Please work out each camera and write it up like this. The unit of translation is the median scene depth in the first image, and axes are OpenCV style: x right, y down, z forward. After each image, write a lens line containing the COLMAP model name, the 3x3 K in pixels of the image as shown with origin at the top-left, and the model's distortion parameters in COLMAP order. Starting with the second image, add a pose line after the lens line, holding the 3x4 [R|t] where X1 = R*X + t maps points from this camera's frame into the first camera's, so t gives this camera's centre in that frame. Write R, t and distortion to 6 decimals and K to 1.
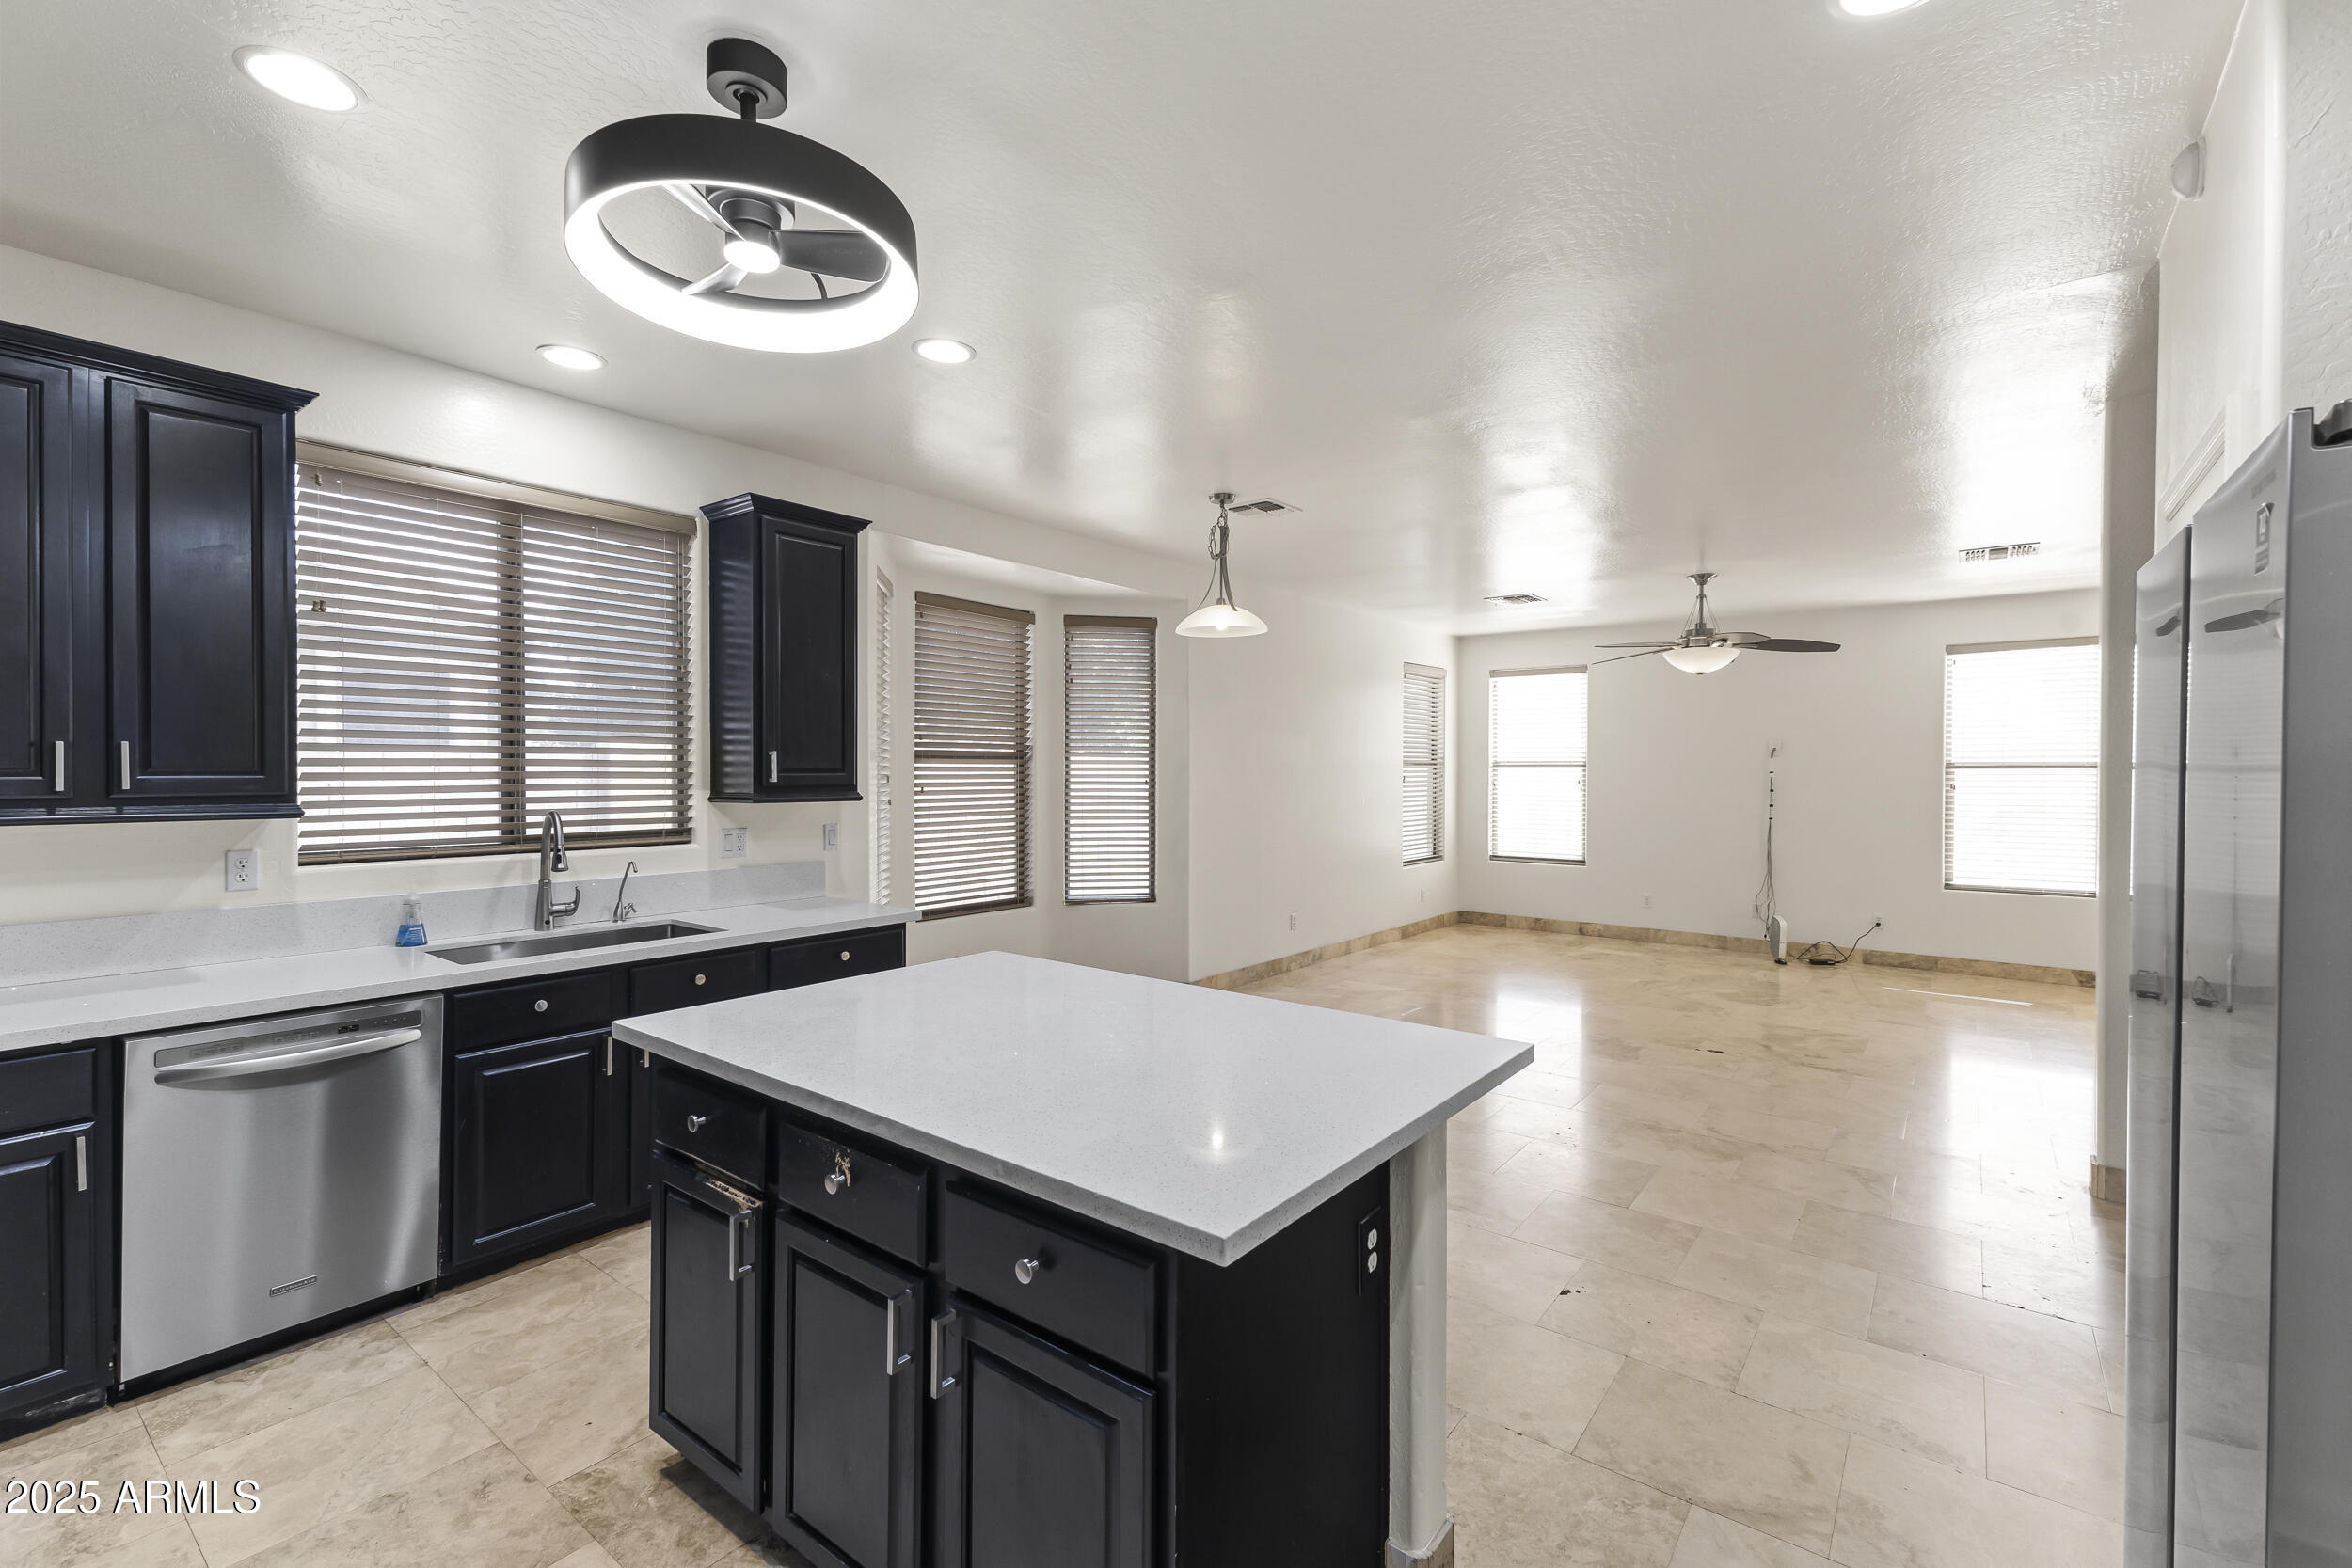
lens RADIAL K [[1007.1, 0, 1176.0], [0, 1007.1, 784.0], [0, 0, 1]] dist [0.017658, -0.001074]
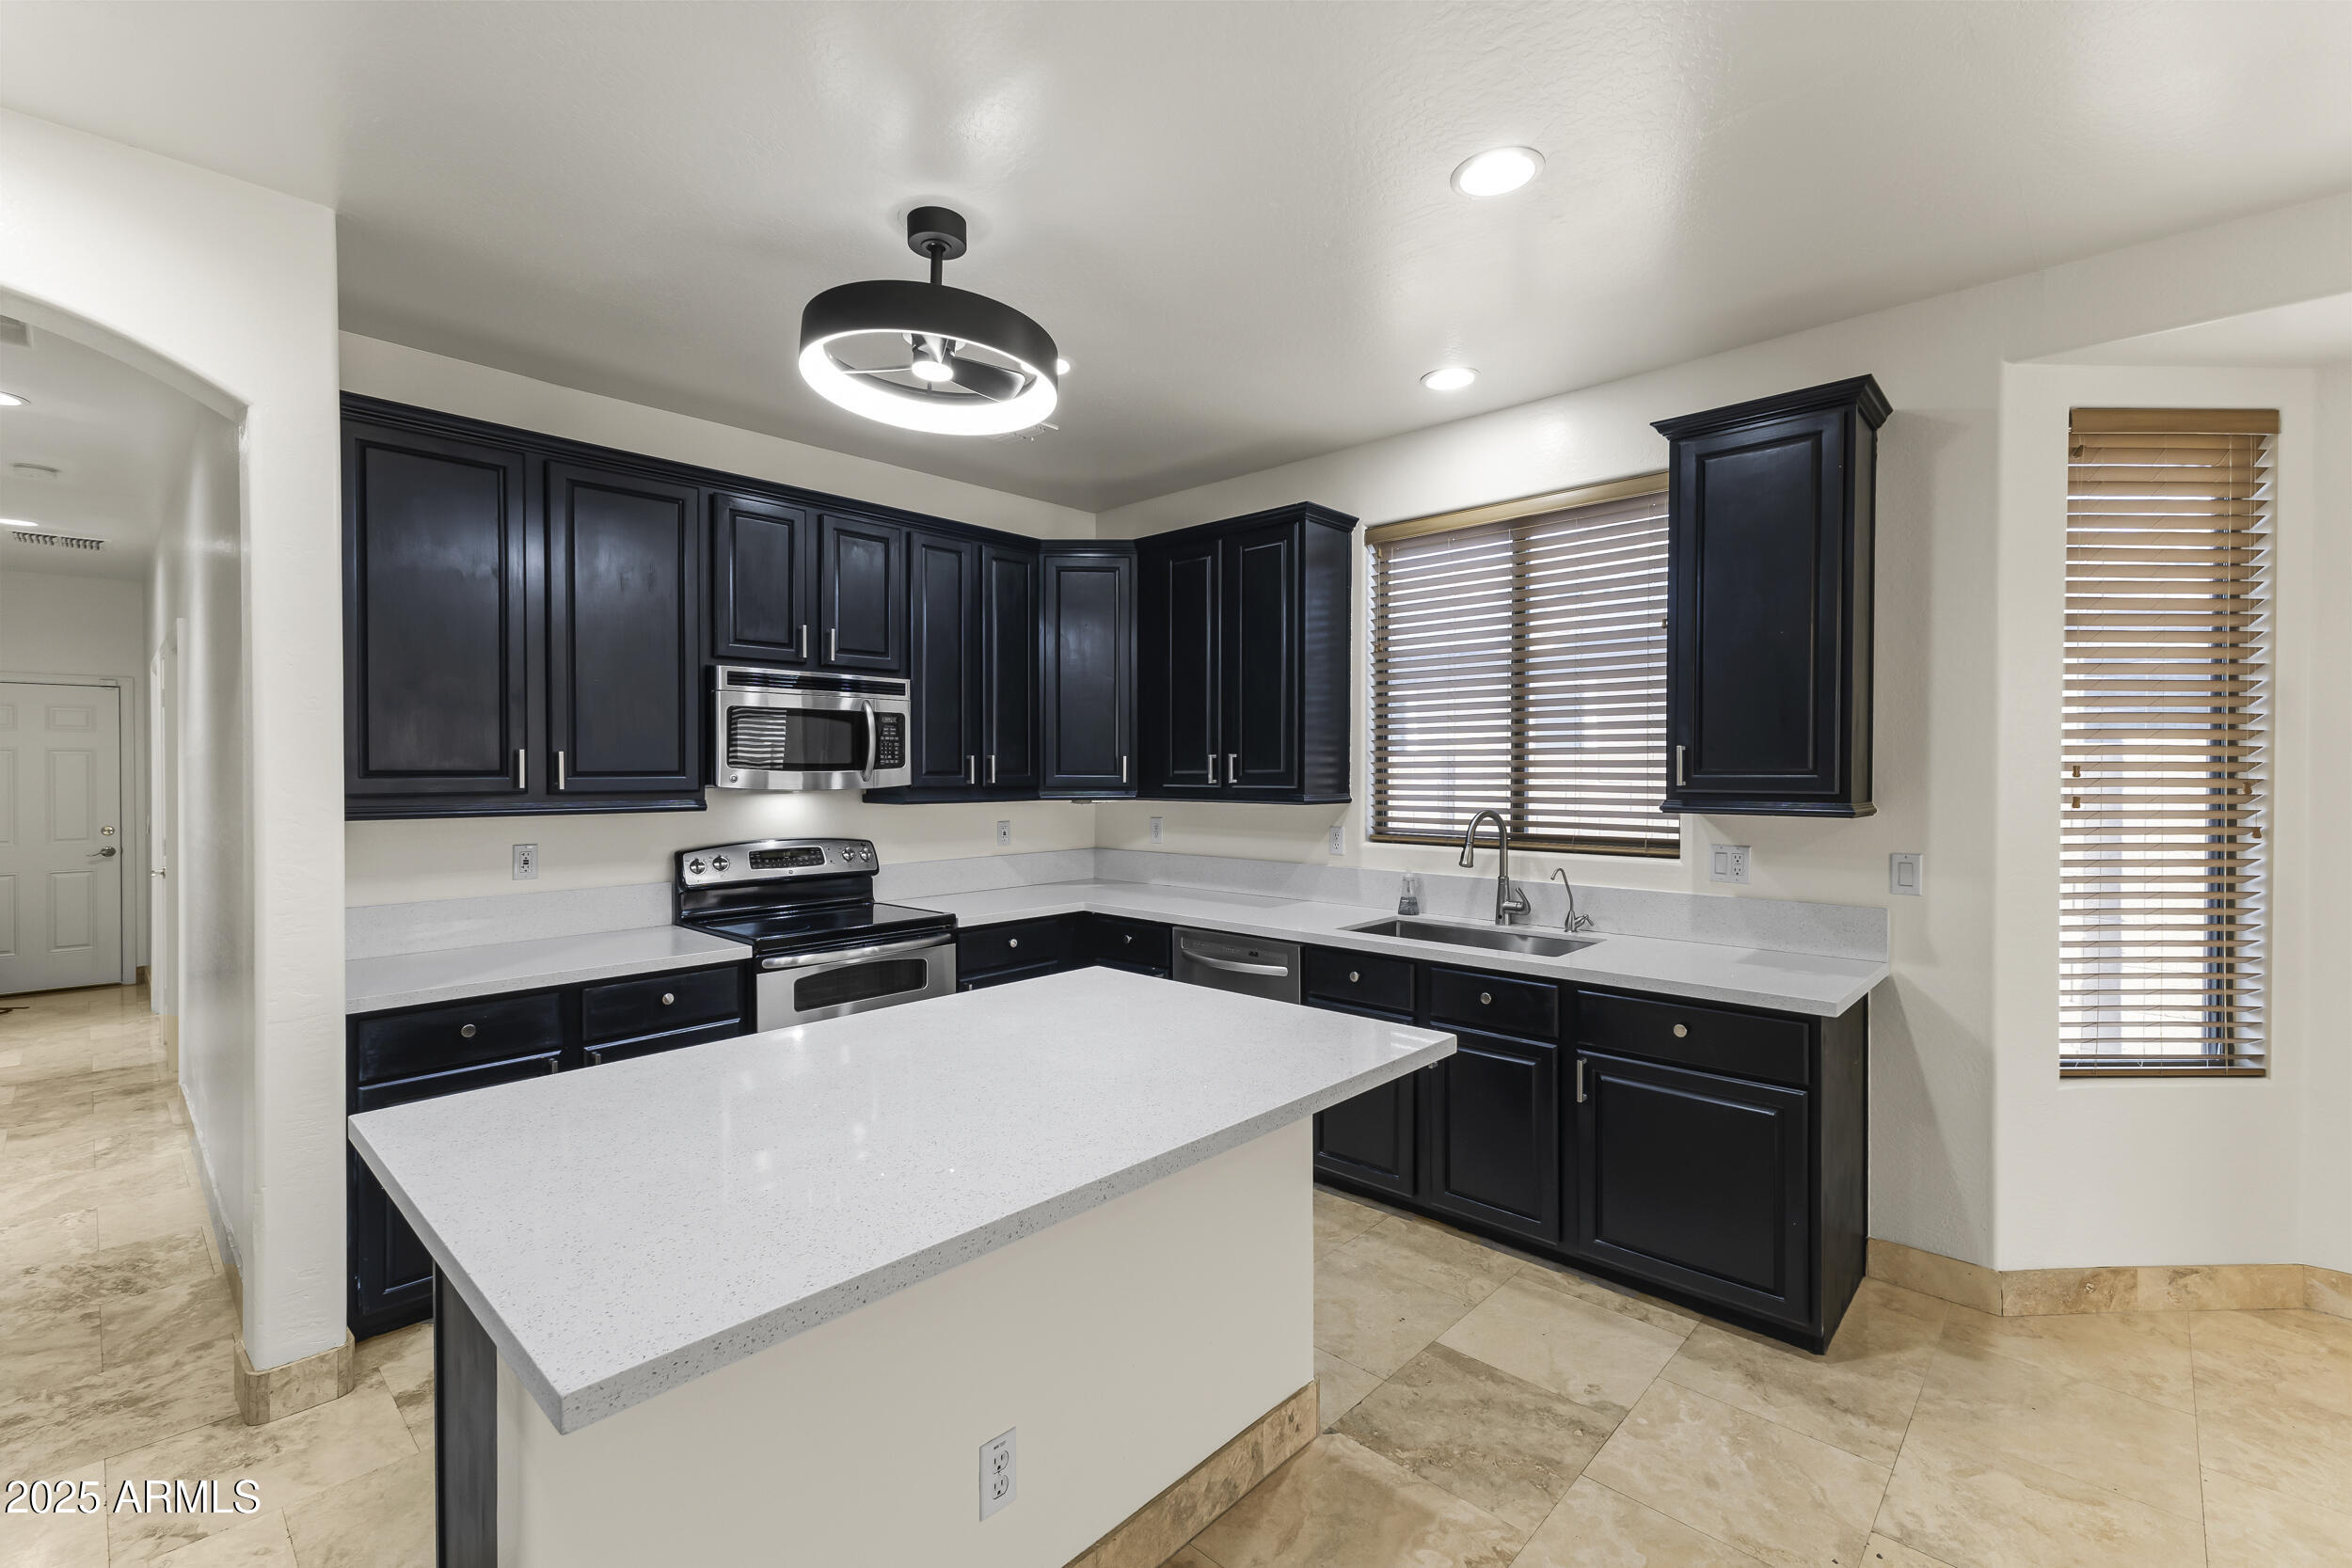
lens RADIAL K [[1007.1, 0, 1176.0], [0, 1007.1, 784.0], [0, 0, 1]] dist [0.017658, -0.001074]
pose [[-0.112598, 0.010003, -0.993590, 0.463354], [-0.012104, 0.999861, 0.011438, -0.008420], [0.993567, 0.013315, -0.112461, 0.814269]]
